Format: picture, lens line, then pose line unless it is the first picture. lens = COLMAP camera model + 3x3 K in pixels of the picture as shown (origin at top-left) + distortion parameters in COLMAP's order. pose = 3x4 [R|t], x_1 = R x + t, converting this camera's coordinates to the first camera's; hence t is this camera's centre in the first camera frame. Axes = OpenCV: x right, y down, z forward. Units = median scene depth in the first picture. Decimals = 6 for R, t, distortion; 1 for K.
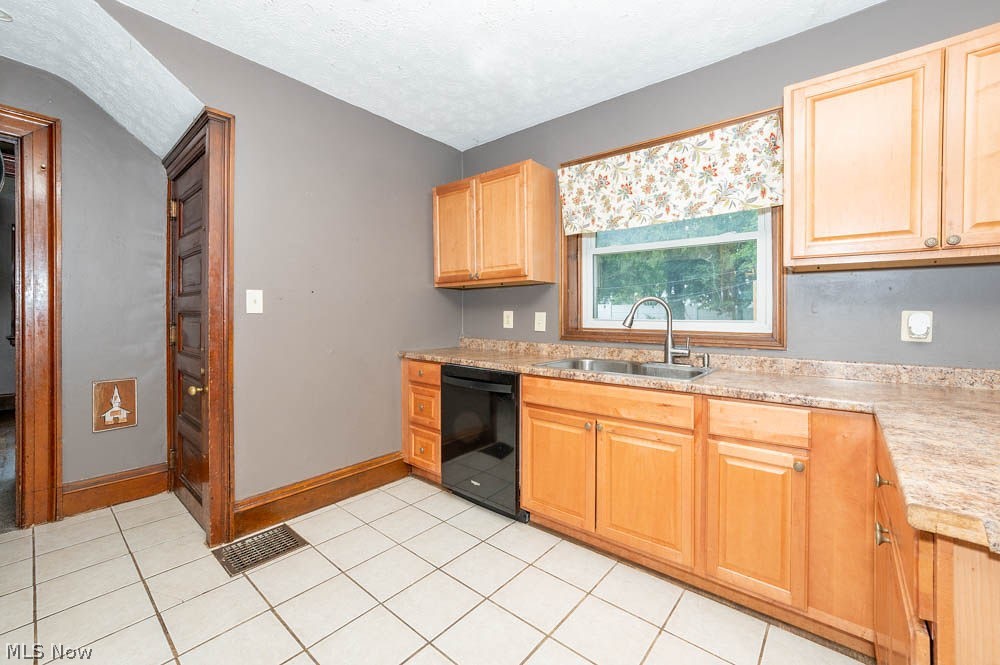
lens RADIAL K [[405.2, 0, 500.2], [0, 405.2, 317.2], [0, 0, 1]] dist [0.000083, -0.000011]
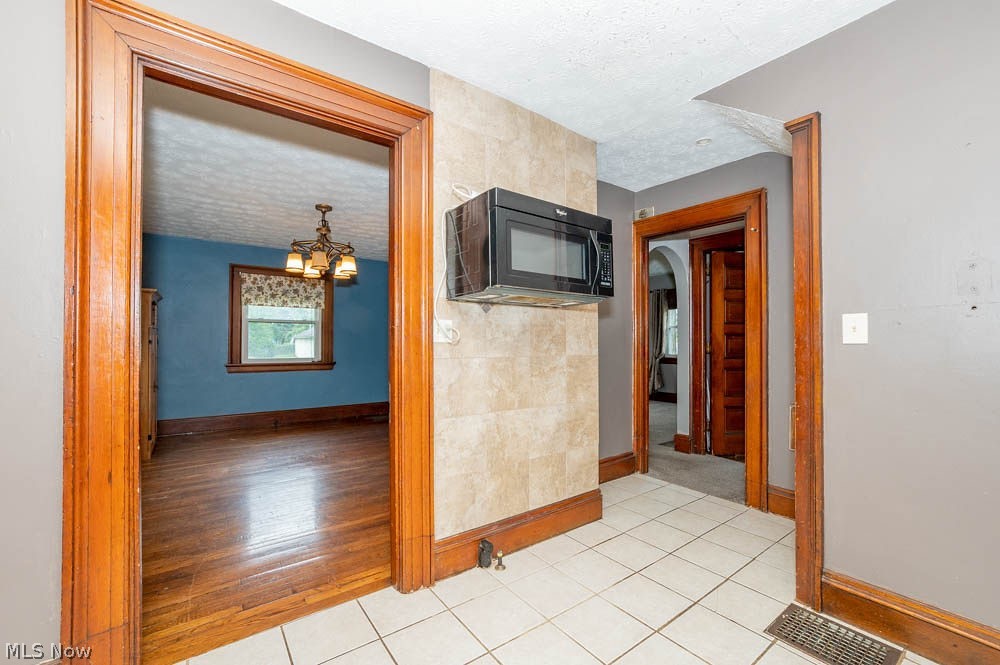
lens RADIAL K [[410.6, 0, 500.2], [0, 410.6, 339.8], [0, 0, 1]] dist [0.000672, 0.000206]
pose [[-0.224534, -0.009920, -0.974416, 0.325813], [-0.006494, 0.999941, -0.008683, -0.005804], [0.974445, 0.004378, -0.224585, 0.528879]]
